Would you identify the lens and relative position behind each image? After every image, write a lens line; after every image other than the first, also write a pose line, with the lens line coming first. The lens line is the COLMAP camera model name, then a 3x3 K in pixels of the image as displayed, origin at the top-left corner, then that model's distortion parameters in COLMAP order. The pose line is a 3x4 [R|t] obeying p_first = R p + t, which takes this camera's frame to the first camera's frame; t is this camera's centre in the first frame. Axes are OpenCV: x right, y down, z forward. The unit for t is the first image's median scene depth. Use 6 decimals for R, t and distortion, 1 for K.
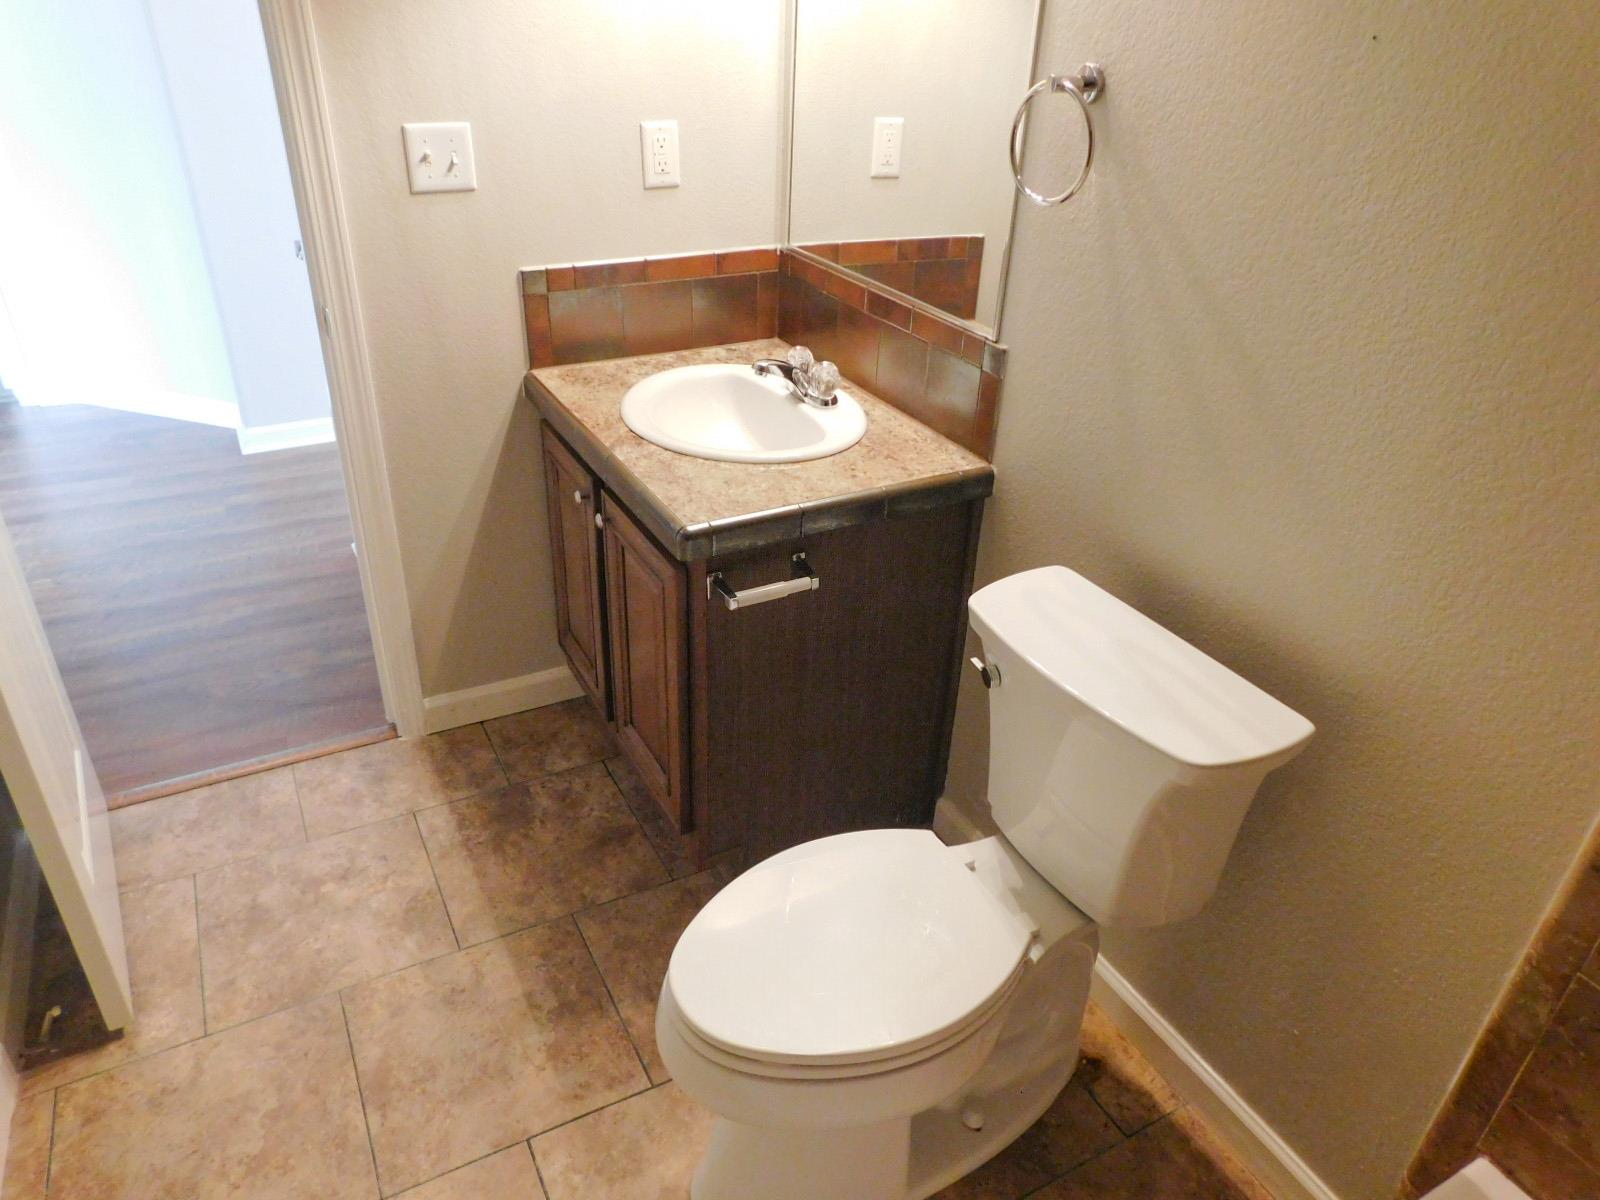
lens RADIAL K [[1079.8, 0, 798.8], [0, 1079.8, 590.6], [0, 0, 1]] dist [-0.055738, 0.068921]
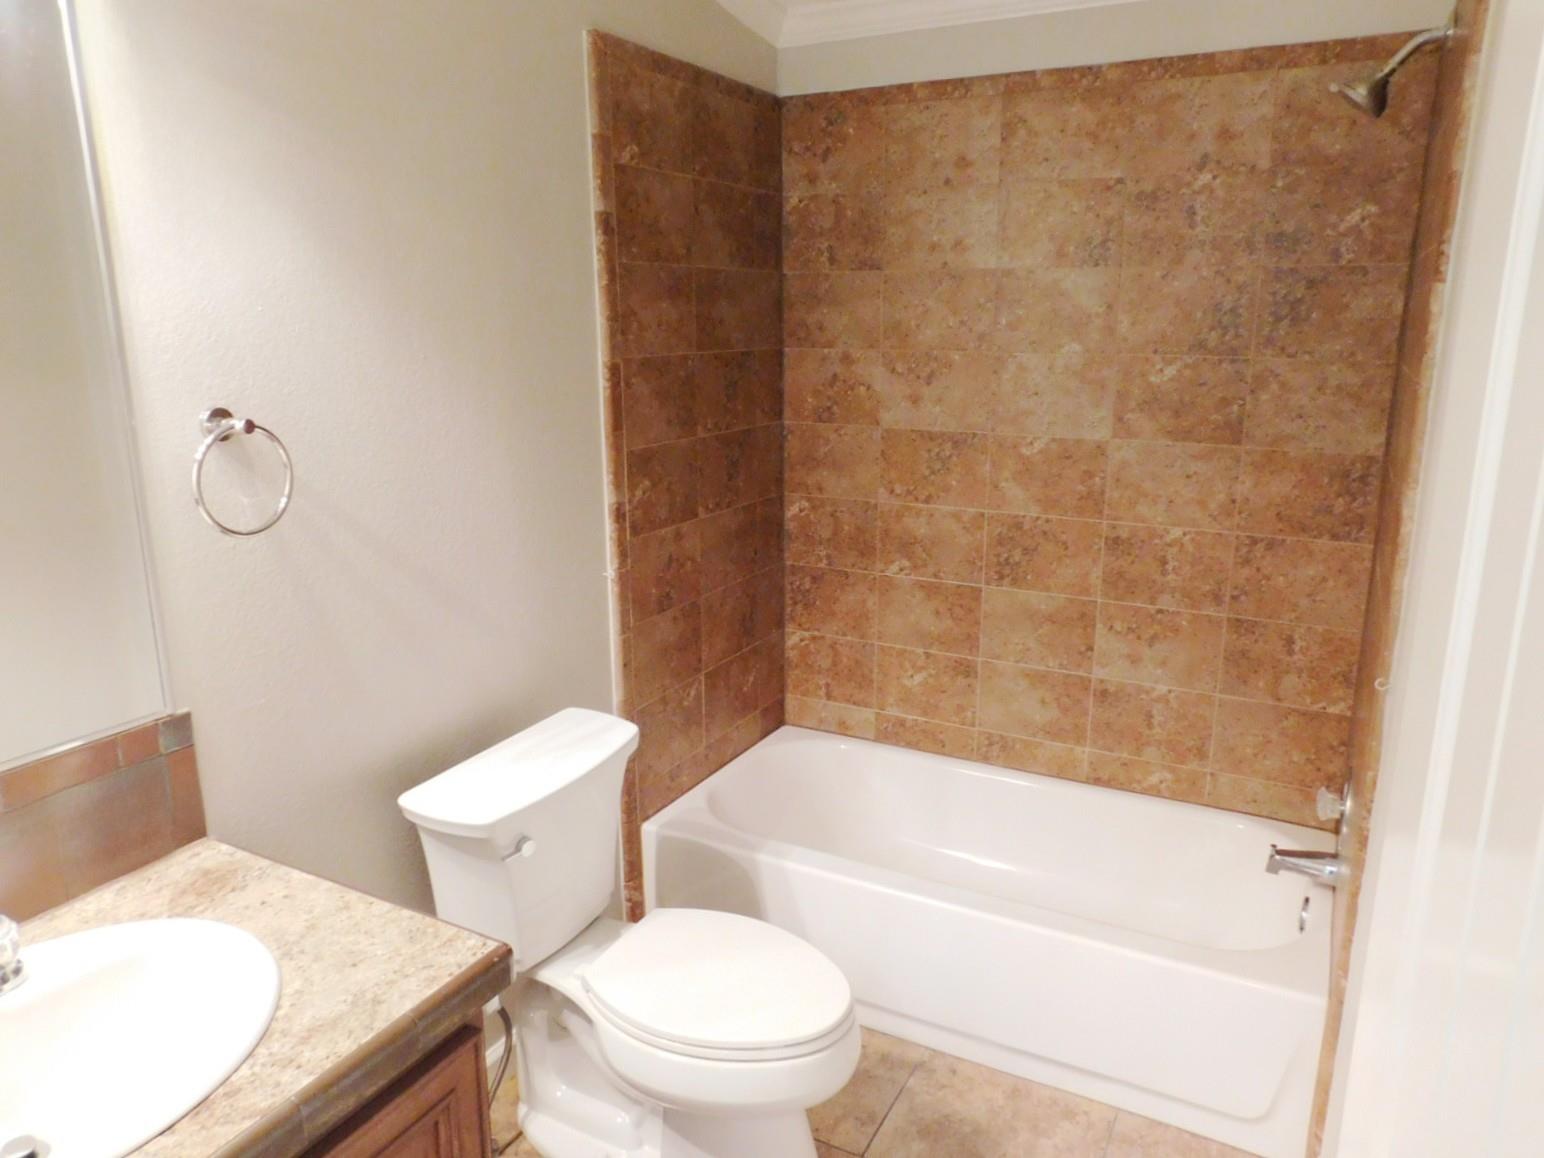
lens RADIAL K [[1042.0, 0, 770.8], [0, 1042.0, 569.9], [0, 0, 1]] dist [-0.055738, 0.068921]
pose [[-0.527591, -0.237579, 0.815600, -0.737150], [0.414597, 0.765975, 0.491316, -0.541663], [-0.741456, 0.597359, -0.305622, 0.845311]]
